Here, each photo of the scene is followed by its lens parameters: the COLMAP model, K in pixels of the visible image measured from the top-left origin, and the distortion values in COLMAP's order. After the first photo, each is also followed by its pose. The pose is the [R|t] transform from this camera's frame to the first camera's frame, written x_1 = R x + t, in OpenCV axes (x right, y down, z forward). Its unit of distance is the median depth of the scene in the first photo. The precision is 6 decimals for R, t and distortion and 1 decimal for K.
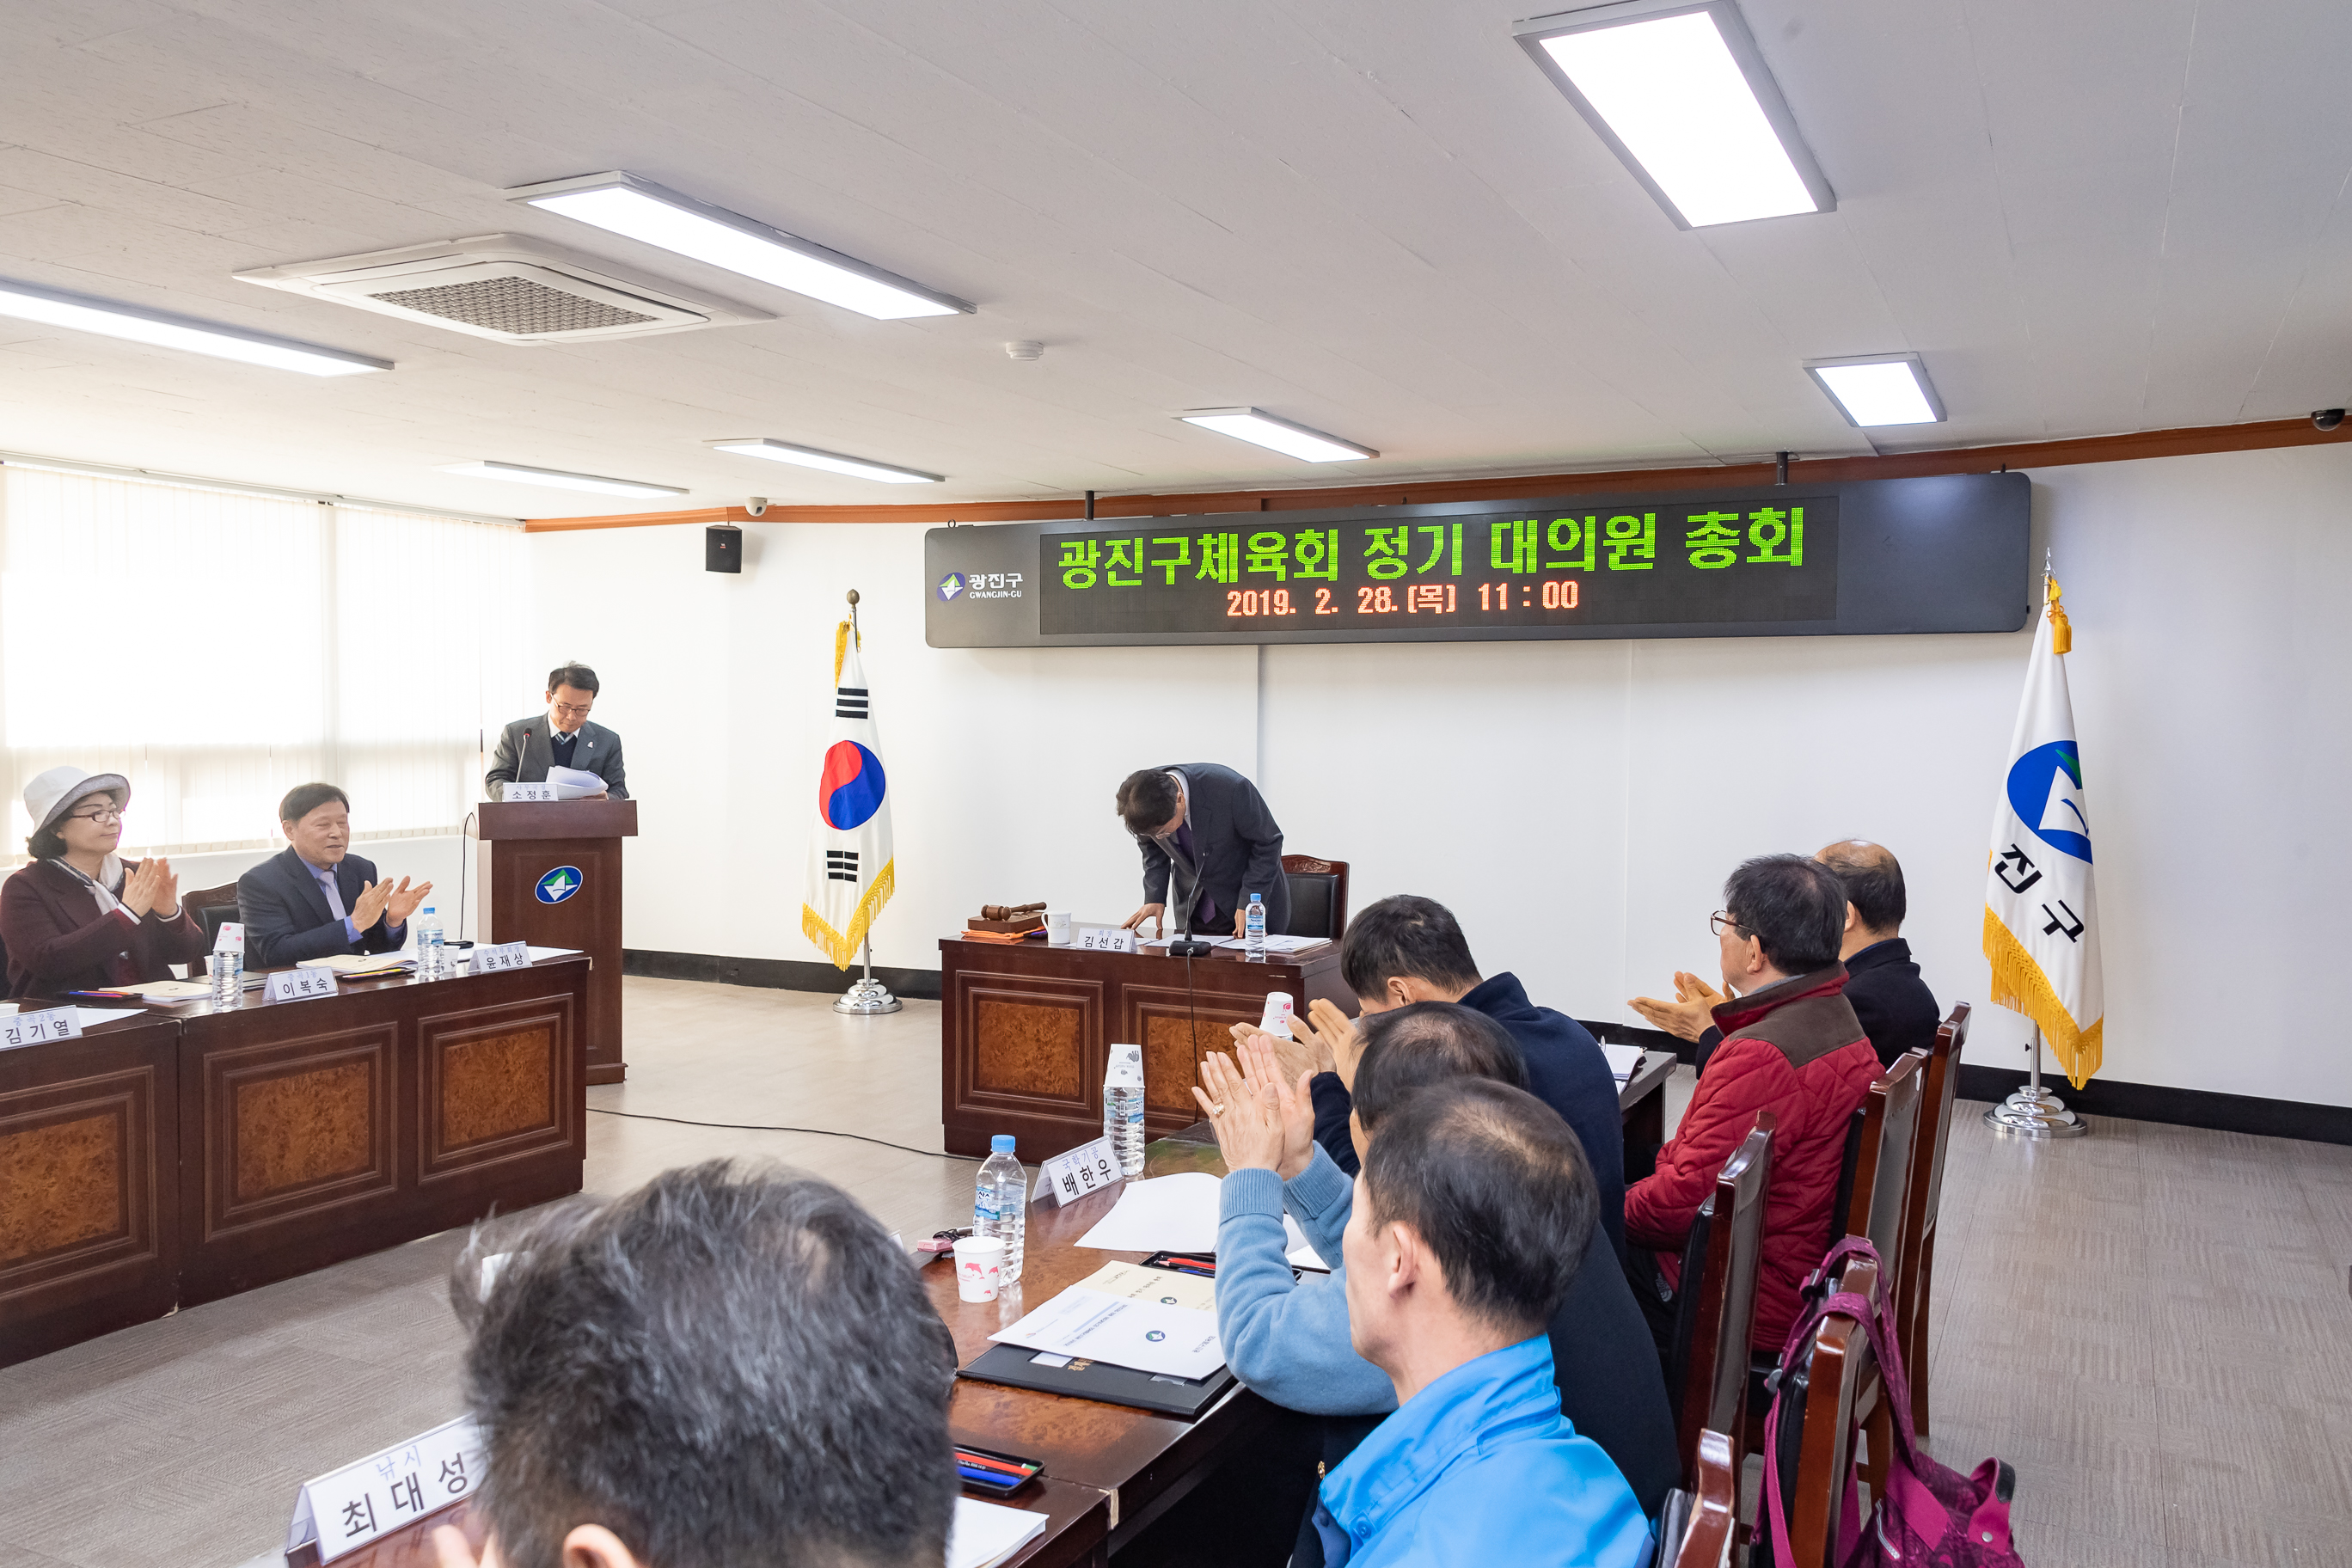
lens RADIAL K [[1812.8, 0, 1183.3], [0, 1812.8, 782.3], [0, 0, 1]] dist [0.044910, -0.036476]
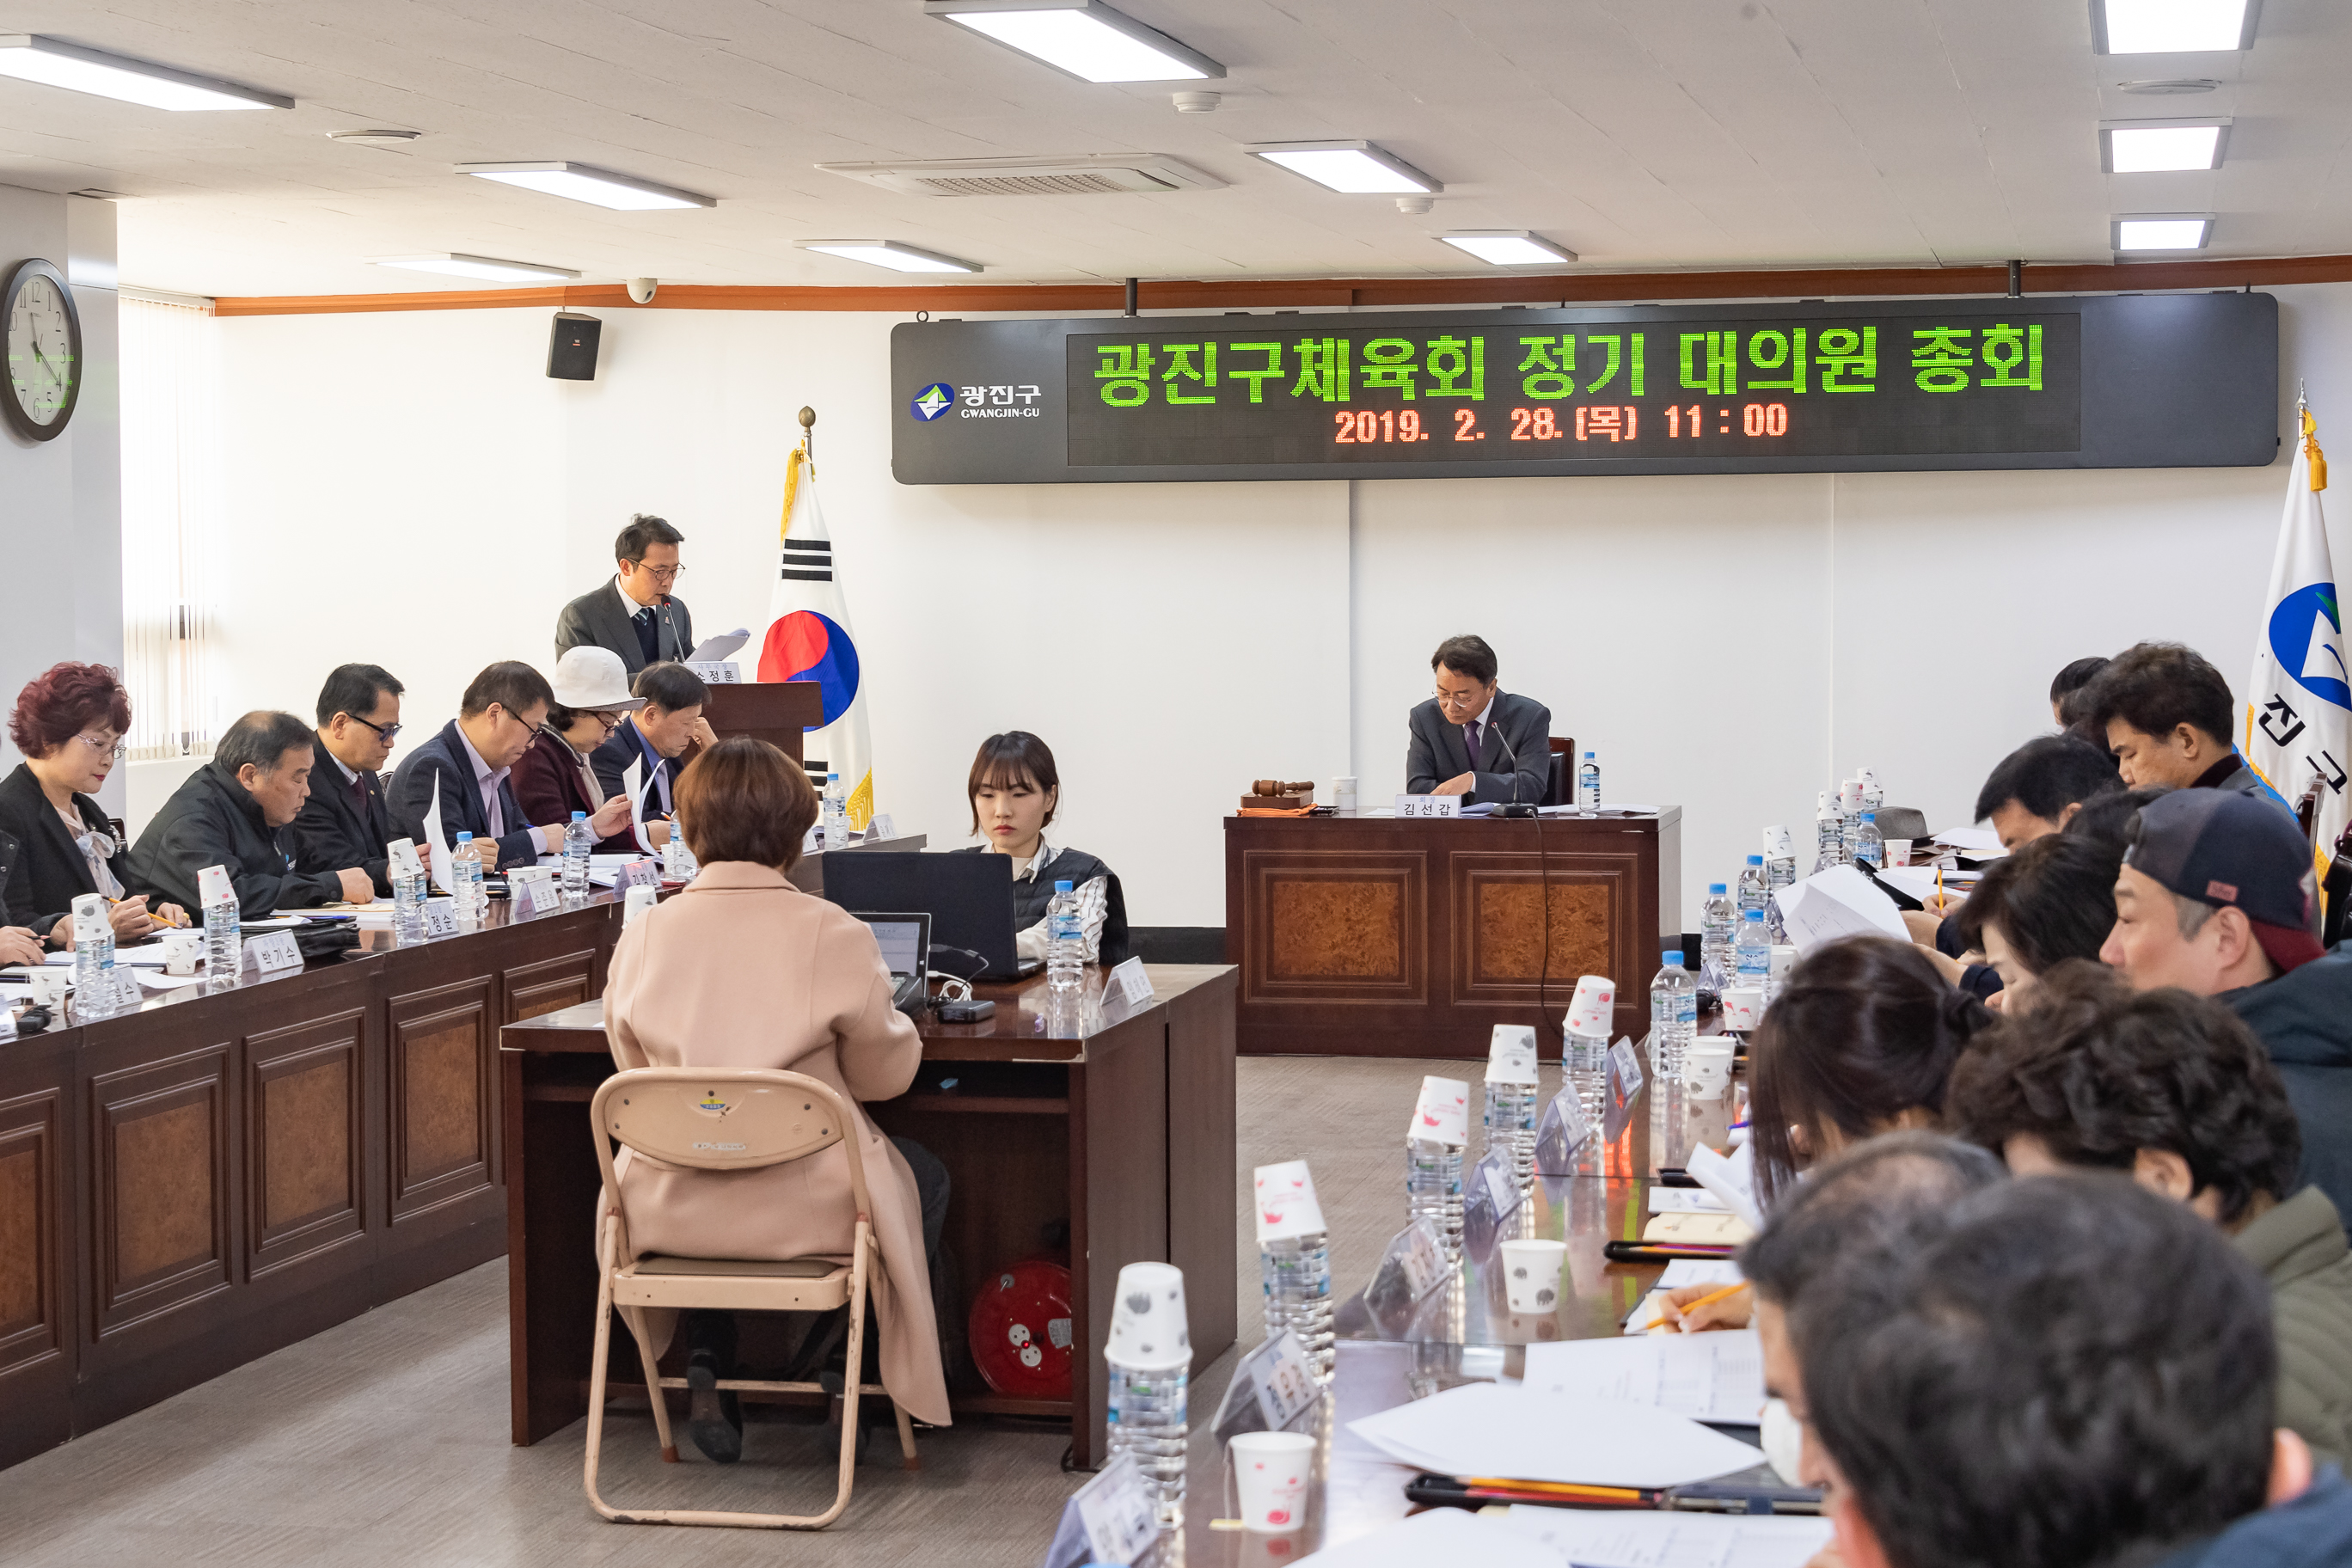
lens RADIAL K [[4405.1, 0, 1170.8], [0, 4405.1, 741.5], [0, 0, 1]] dist [0.051415, -0.893260]
pose [[0.968573, -0.022647, 0.247694, -0.586026], [0.022841, 0.999737, 0.002090, 0.036124], [-0.247677, 0.003633, 0.968836, -0.937958]]
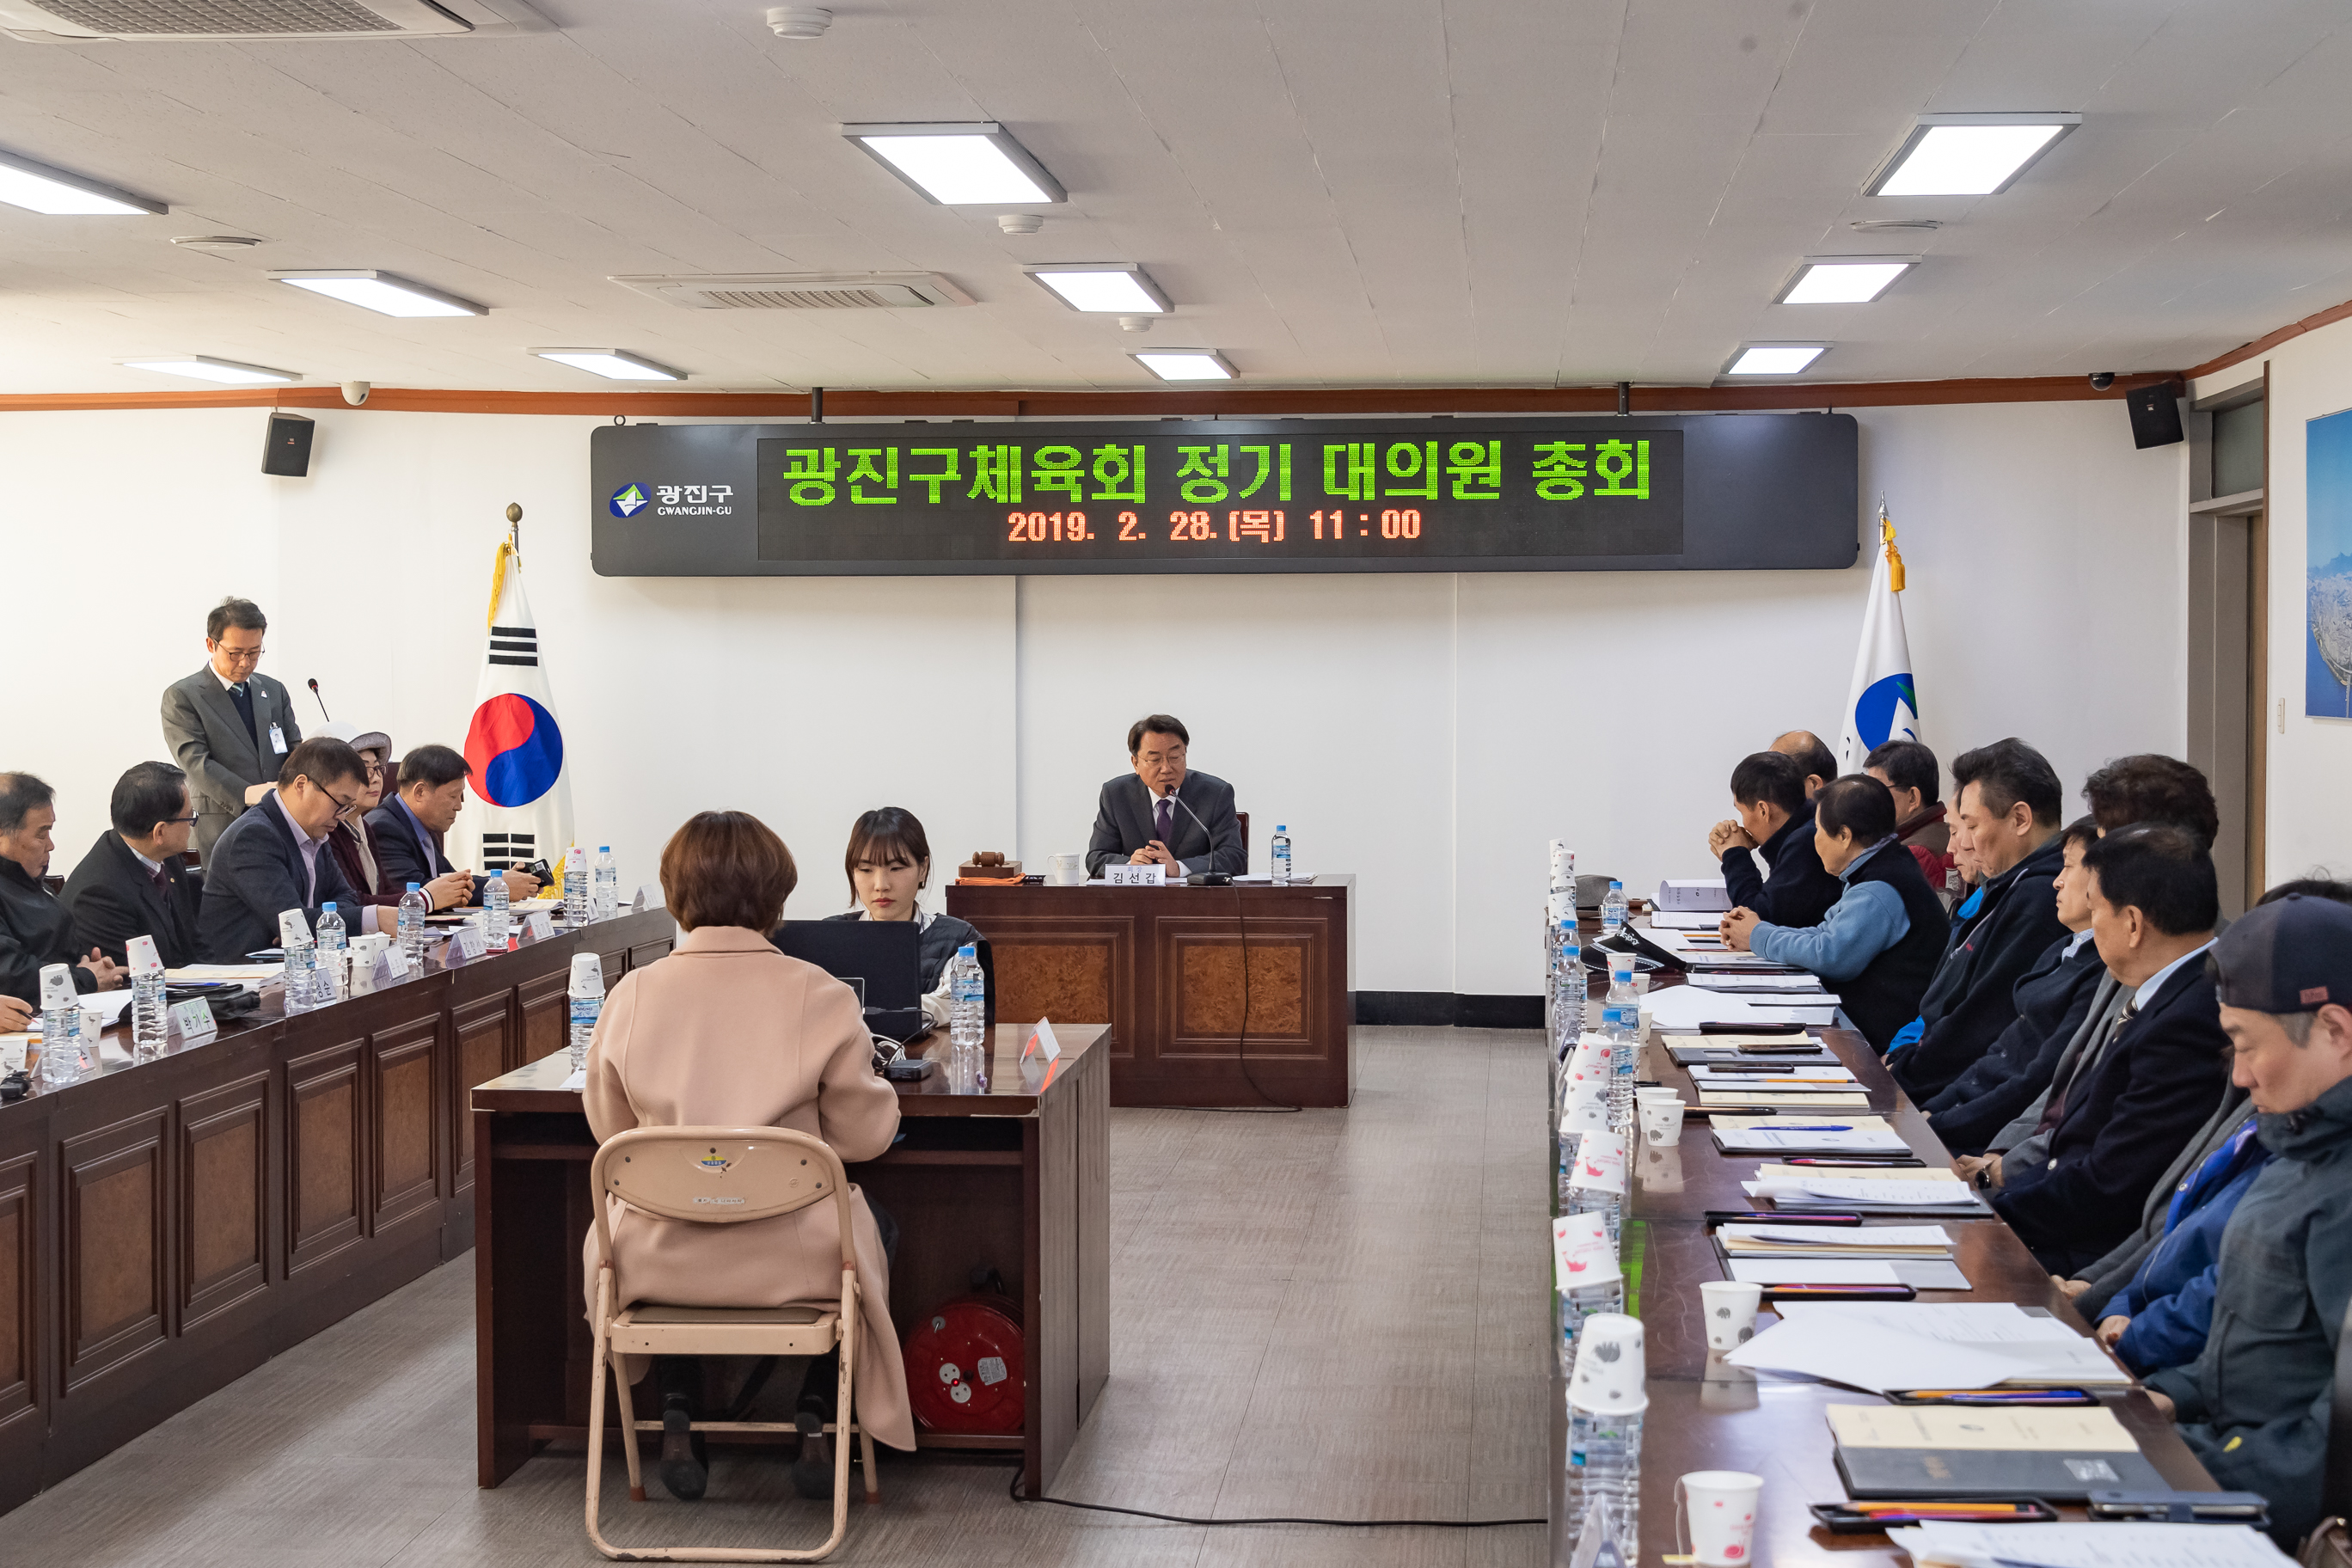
lens RADIAL K [[4008.3, 0, 1176.1], [0, 4008.3, 745.3], [0, 0, 1]] dist [0.020625, -0.573831]
pose [[0.925945, -0.016667, 0.377291, -0.694372], [0.022936, 0.999663, -0.012128, 0.032985], [-0.376962, 0.019884, 0.926015, -0.877569]]
